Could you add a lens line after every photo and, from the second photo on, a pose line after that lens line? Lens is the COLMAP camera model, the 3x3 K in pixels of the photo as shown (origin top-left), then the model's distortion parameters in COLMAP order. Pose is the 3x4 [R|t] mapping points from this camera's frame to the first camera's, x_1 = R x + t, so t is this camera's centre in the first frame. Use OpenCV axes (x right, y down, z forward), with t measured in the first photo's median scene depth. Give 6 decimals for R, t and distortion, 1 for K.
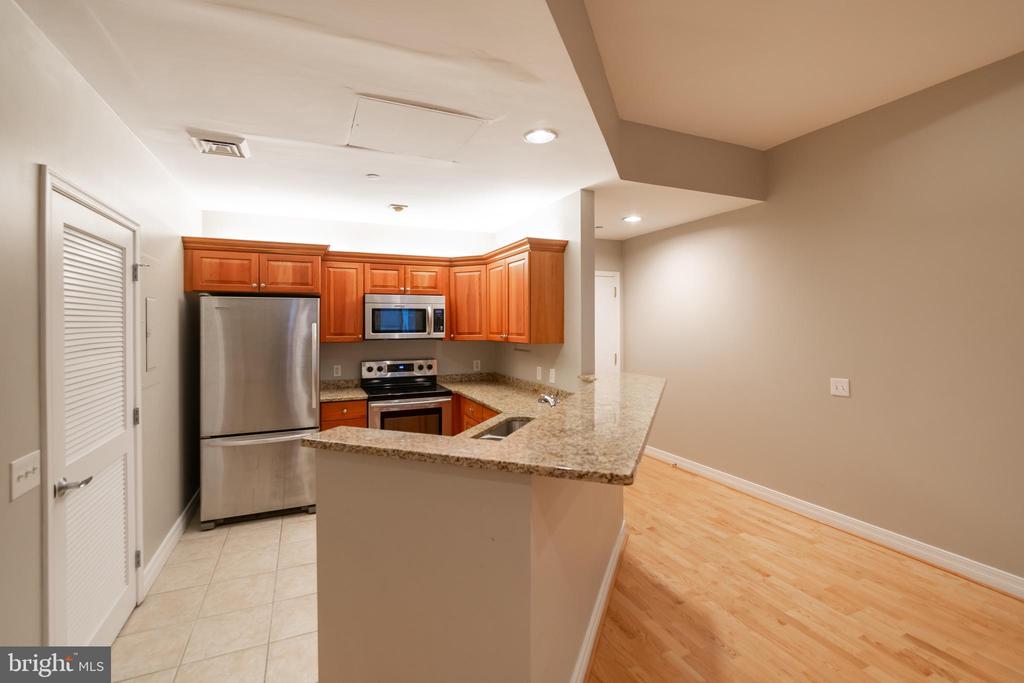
lens RADIAL K [[471.6, 0, 512.0], [0, 471.6, 341.5], [0, 0, 1]] dist [-0.001818, 0.000554]
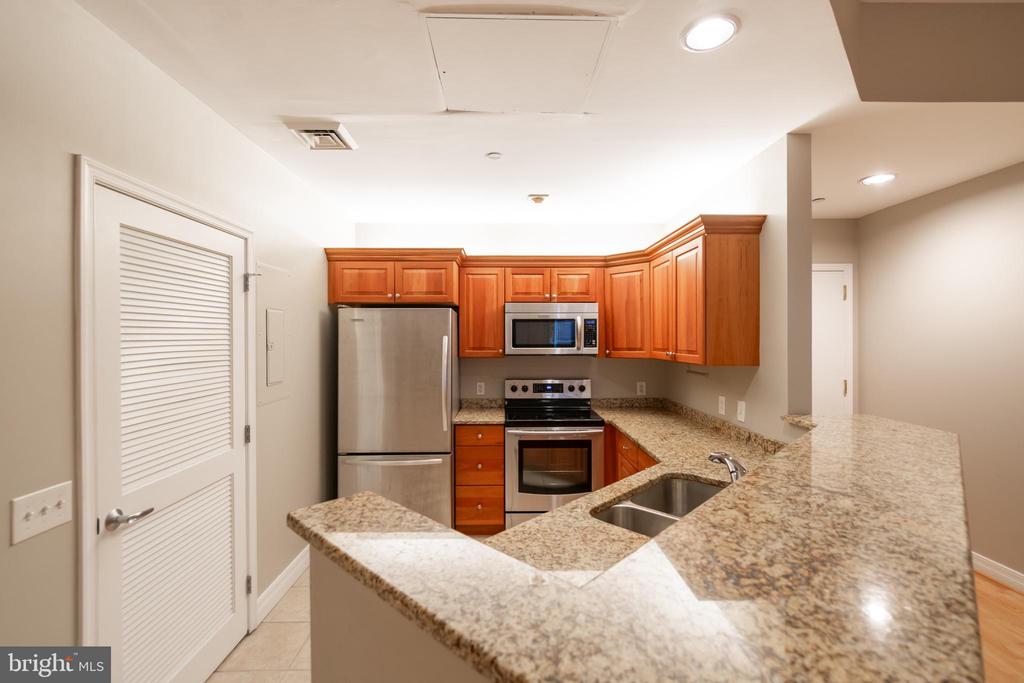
lens RADIAL K [[471.6, 0, 512.0], [0, 471.6, 341.5], [0, 0, 1]] dist [-0.001818, 0.000554]
pose [[0.924939, 0.006090, -0.380066, 0.034691], [-0.016498, 0.999573, -0.024134, -0.008563], [0.379756, 0.028593, 0.924645, 0.209829]]
